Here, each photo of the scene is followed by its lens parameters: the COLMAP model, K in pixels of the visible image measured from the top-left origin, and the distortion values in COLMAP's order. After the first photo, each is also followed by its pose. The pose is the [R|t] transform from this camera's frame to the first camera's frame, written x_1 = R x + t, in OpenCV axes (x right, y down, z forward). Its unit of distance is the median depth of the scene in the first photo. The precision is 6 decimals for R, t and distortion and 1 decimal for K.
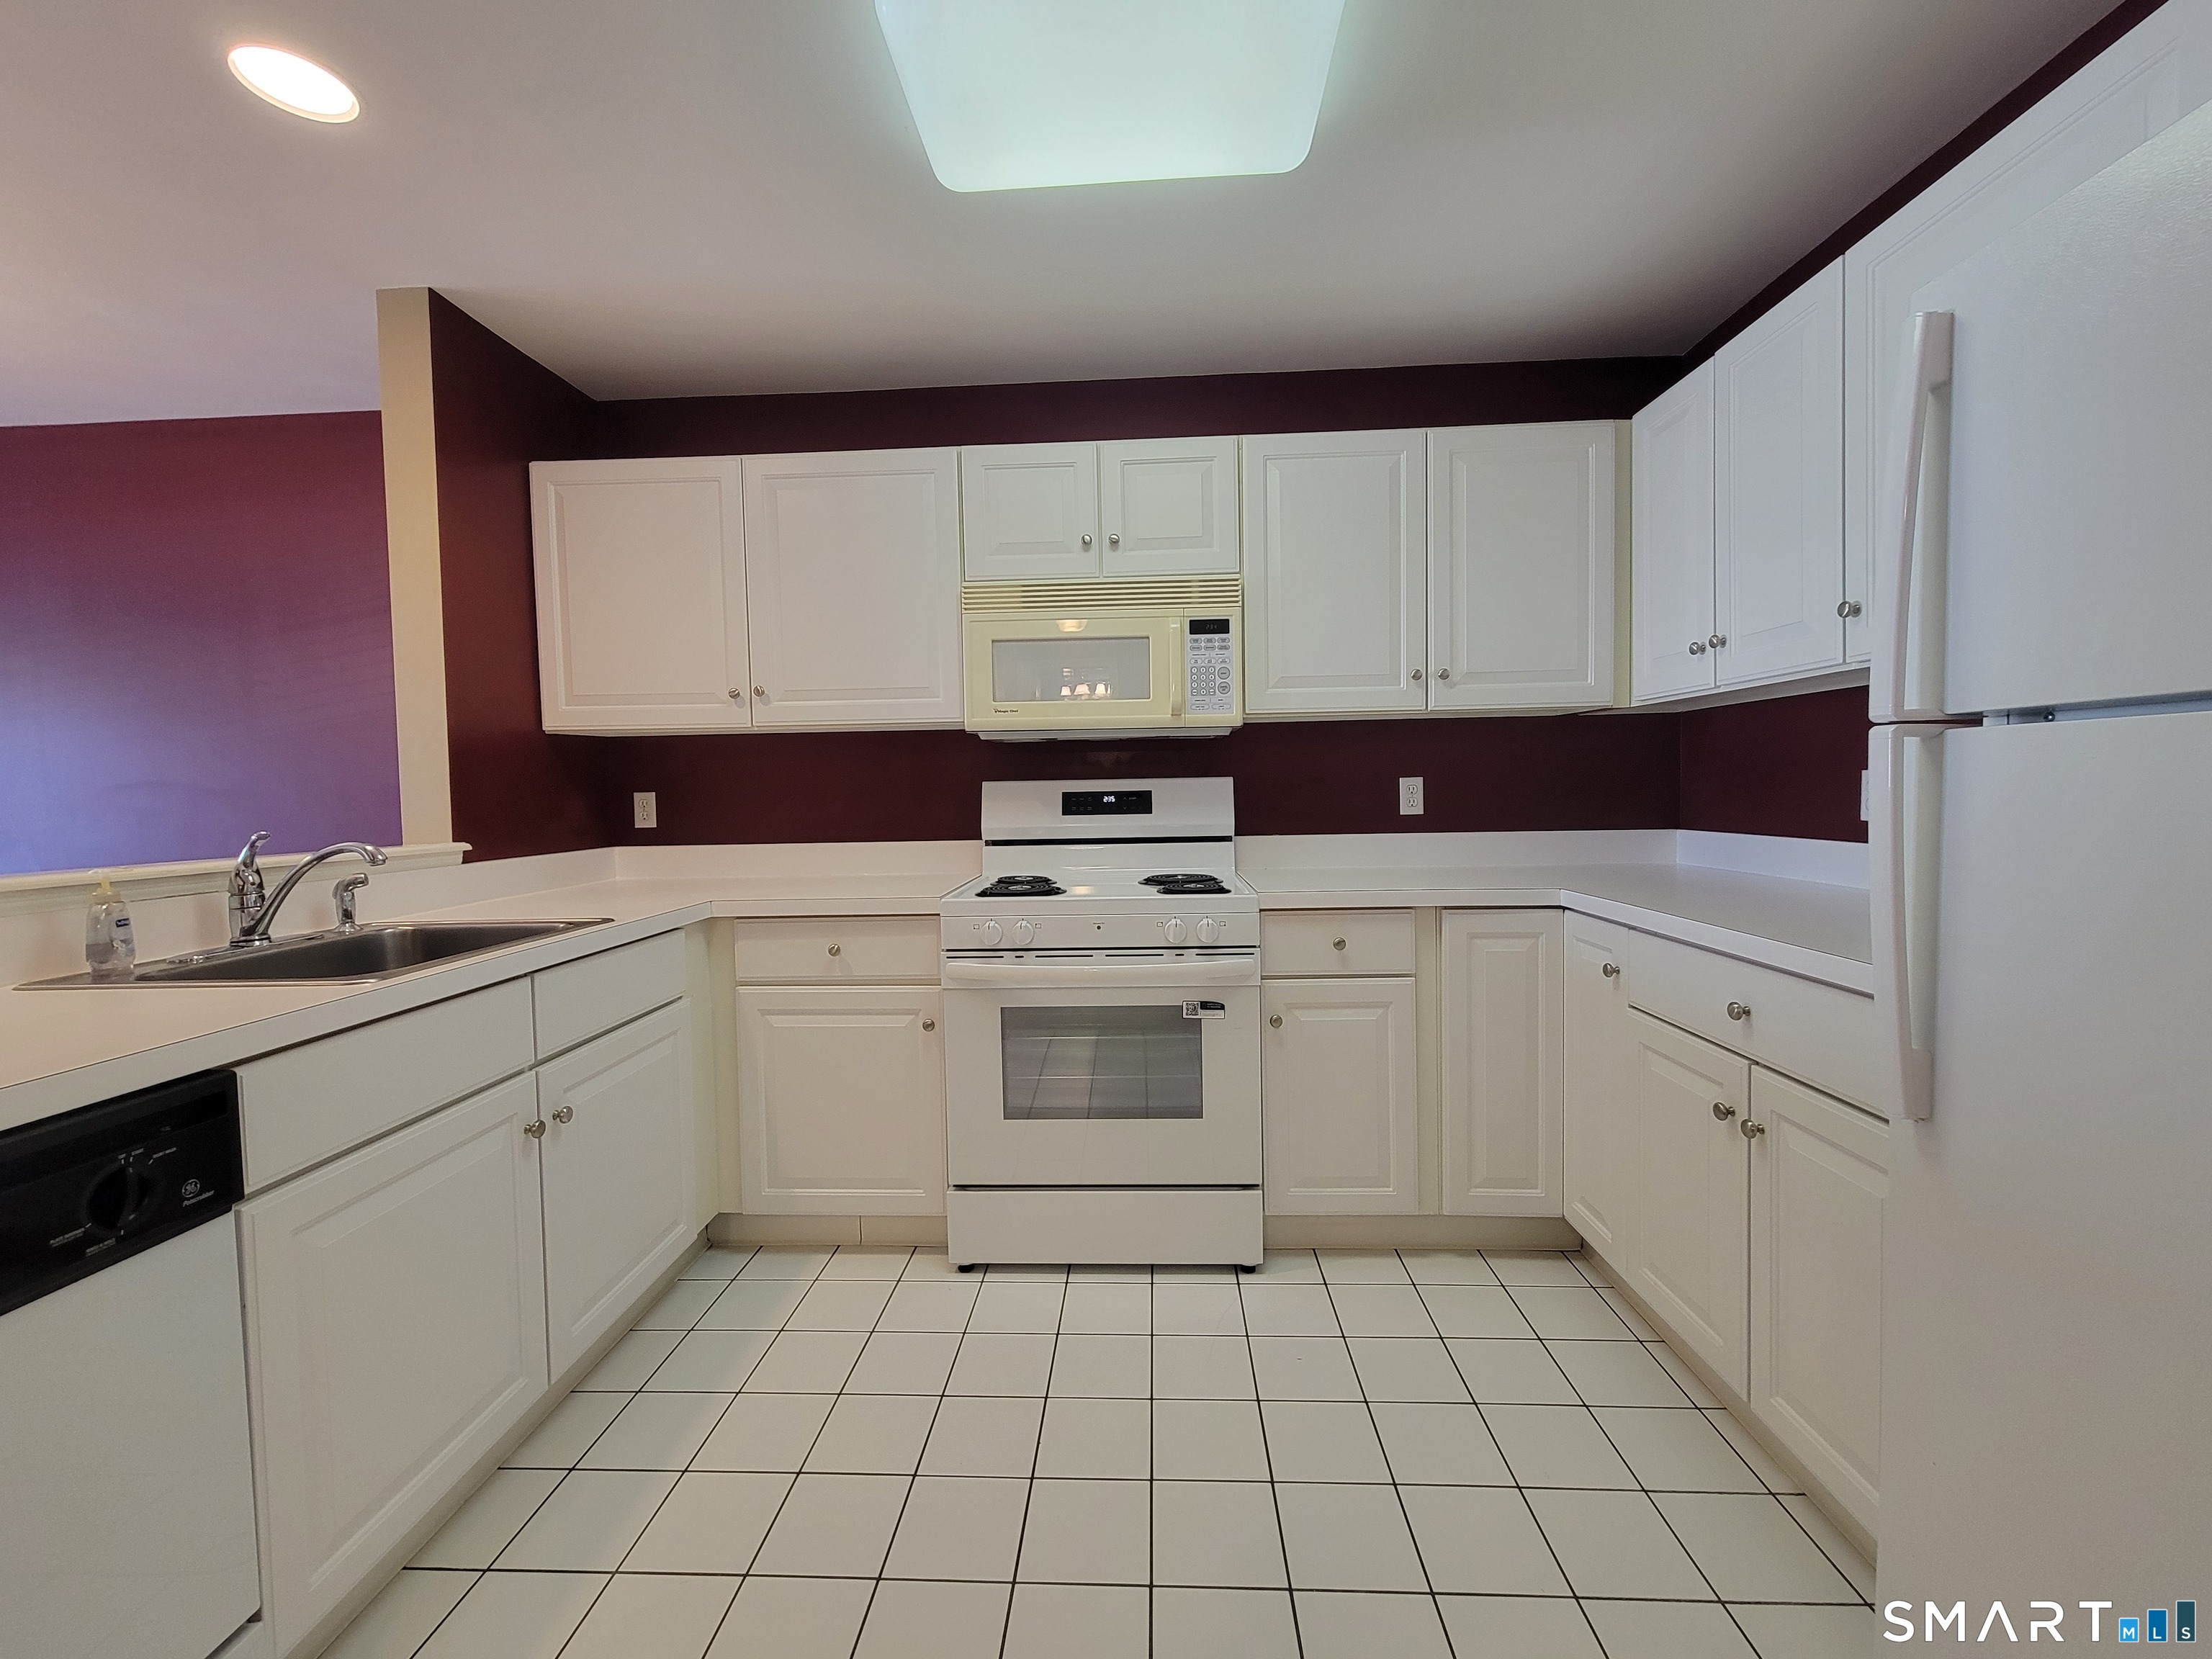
lens RADIAL K [[905.9, 0, 1109.9], [0, 905.9, 821.8], [0, 0, 1]] dist [0.002966, -0.002162]
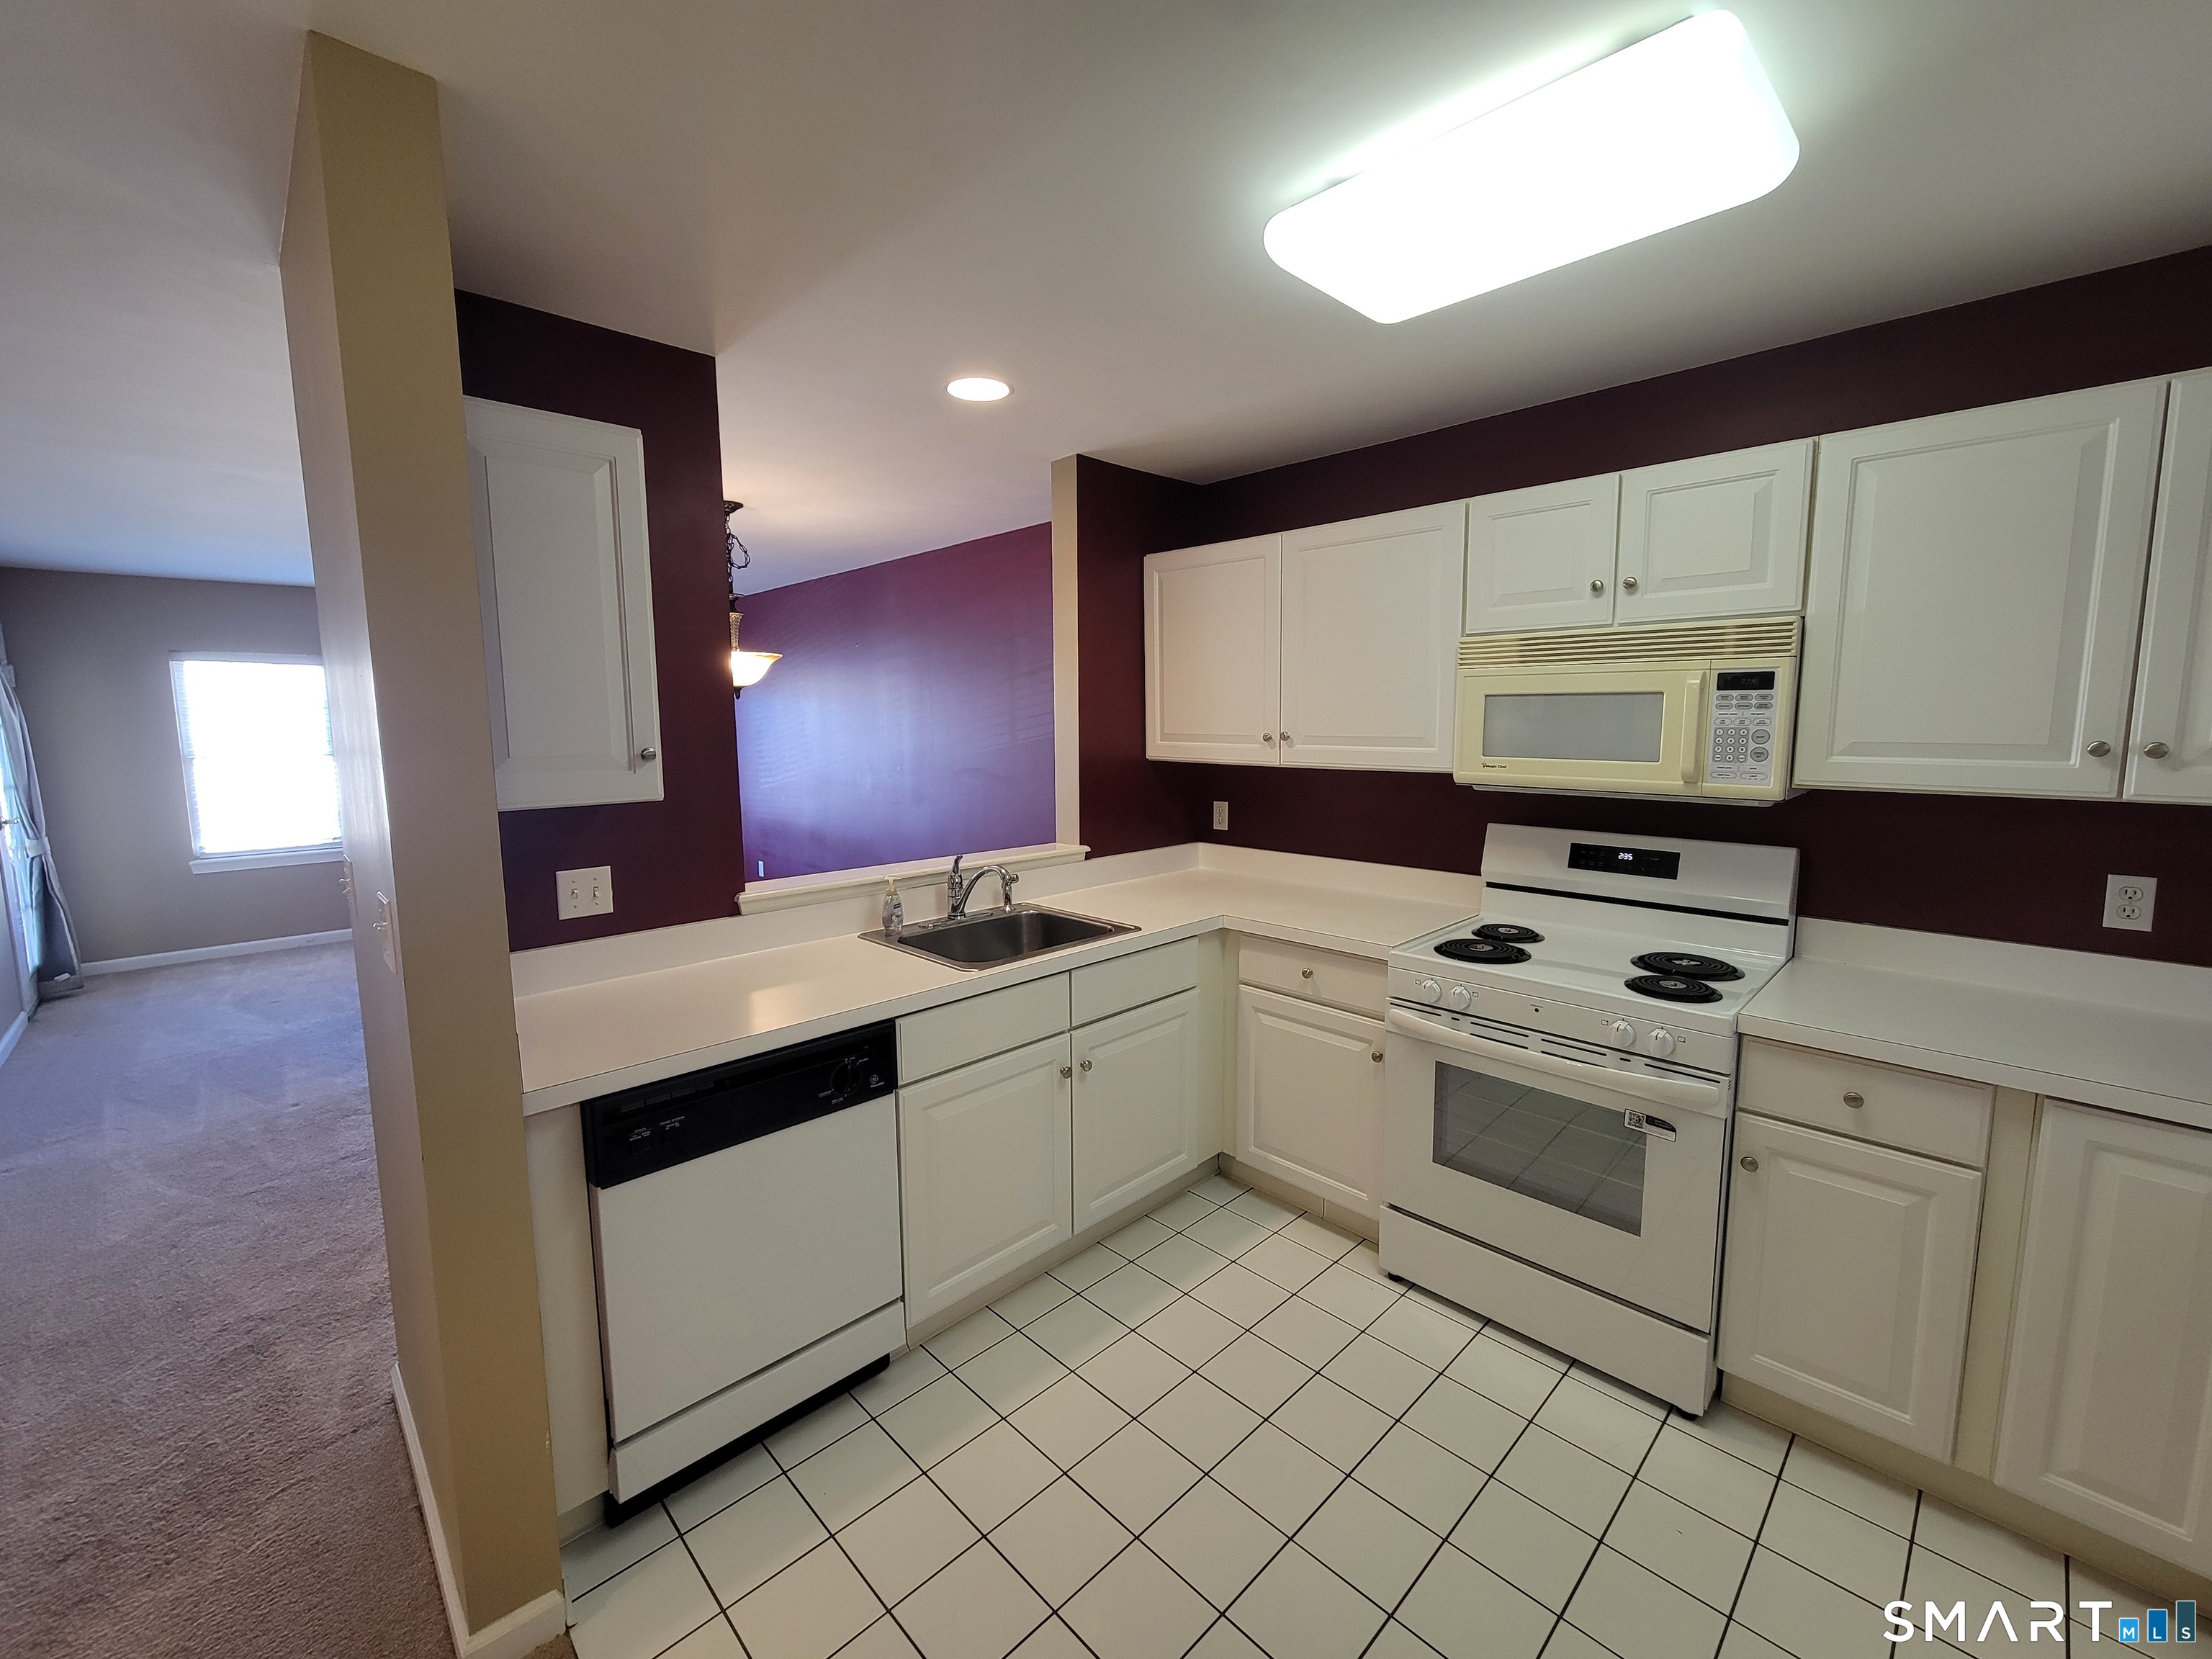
lens RADIAL K [[905.9, 0, 1106.4], [0, 905.9, 823.2], [0, 0, 1]] dist [0.002966, -0.002162]
pose [[0.730995, 0.096918, -0.675465, 0.281275], [-0.034619, 0.993855, 0.105137, -0.166891], [0.681504, -0.053471, 0.729858, -0.024918]]
